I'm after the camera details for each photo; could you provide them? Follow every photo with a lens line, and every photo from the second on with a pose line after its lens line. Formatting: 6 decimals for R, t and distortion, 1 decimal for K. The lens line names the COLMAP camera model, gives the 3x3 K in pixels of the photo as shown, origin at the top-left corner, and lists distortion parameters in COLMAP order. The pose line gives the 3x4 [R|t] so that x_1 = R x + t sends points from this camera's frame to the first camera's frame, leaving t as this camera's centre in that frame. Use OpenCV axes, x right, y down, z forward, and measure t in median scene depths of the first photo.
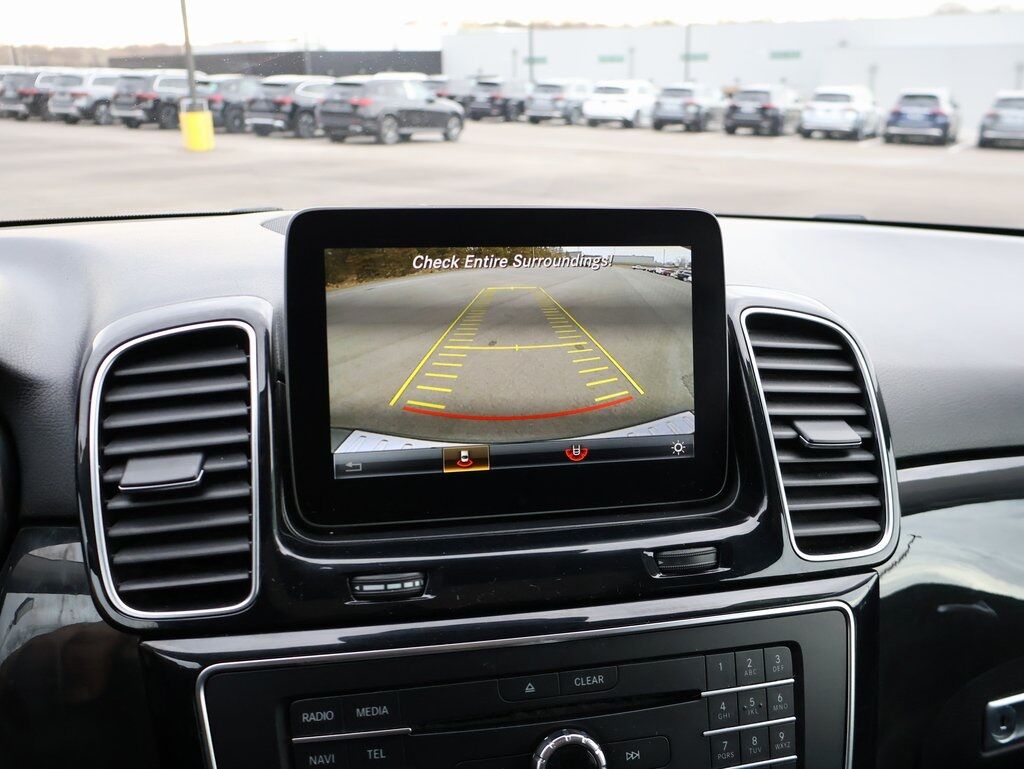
lens RADIAL K [[975.6, 0, 510.8], [0, 975.6, 384.4], [0, 0, 1]] dist [-0.003955, 0.000000]
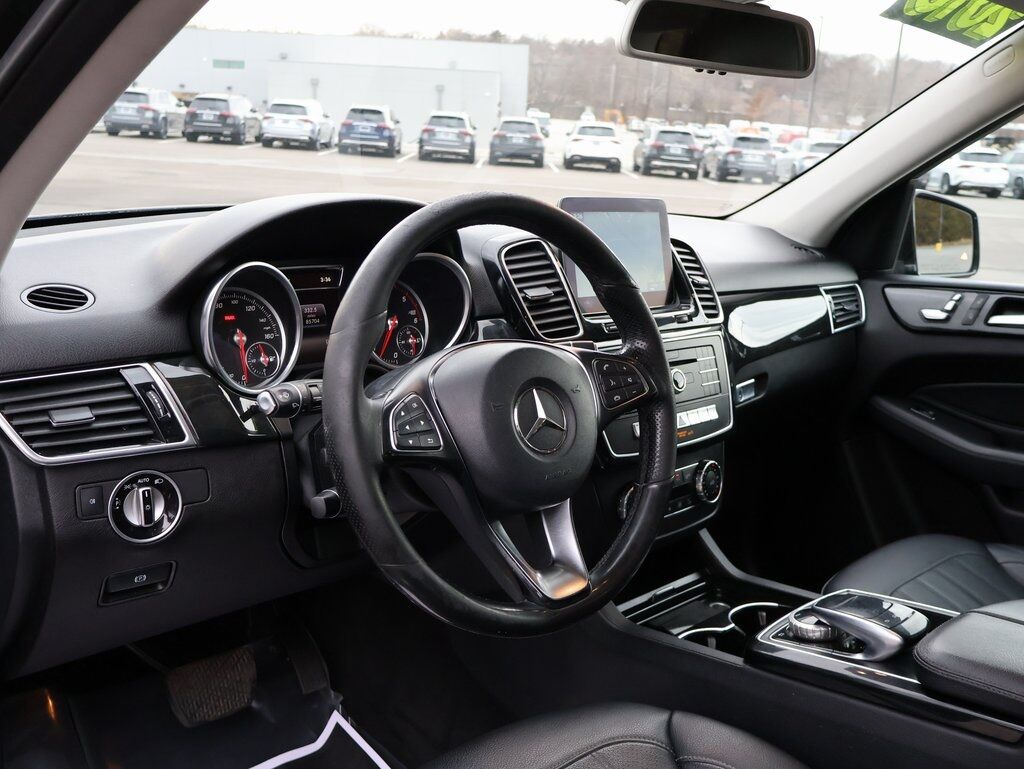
lens RADIAL K [[975.6, 0, 487.5], [0, 975.6, 382.3], [0, 0, 1]] dist [-0.003955, 0.000000]
pose [[0.866033, -0.090125, 0.491798, -1.742667], [0.094153, 0.995419, 0.016617, 0.261899], [-0.491042, 0.031914, 0.870551, -1.218147]]
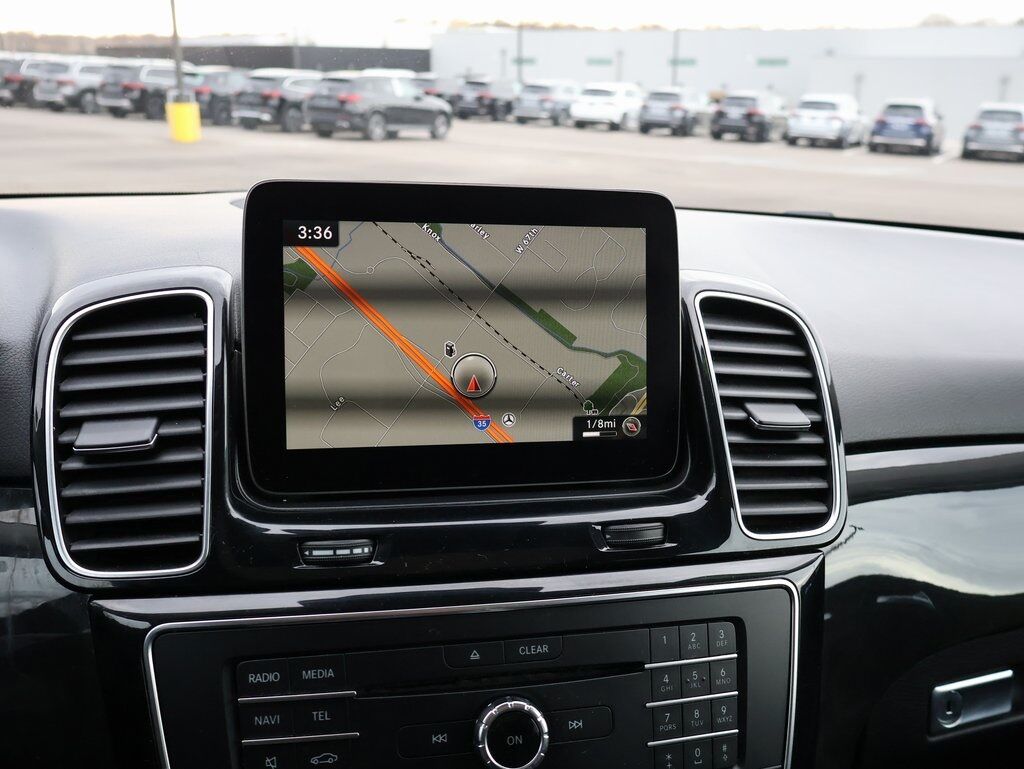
lens RADIAL K [[975.6, 0, 505.2], [0, 975.6, 379.9], [0, 0, 1]] dist [-0.003955, 0.000000]
pose [[0.999655, 0.022903, 0.012876, 0.028800], [-0.022848, 0.999729, -0.004459, 0.026196], [-0.012974, 0.004163, 0.999907, -0.015467]]
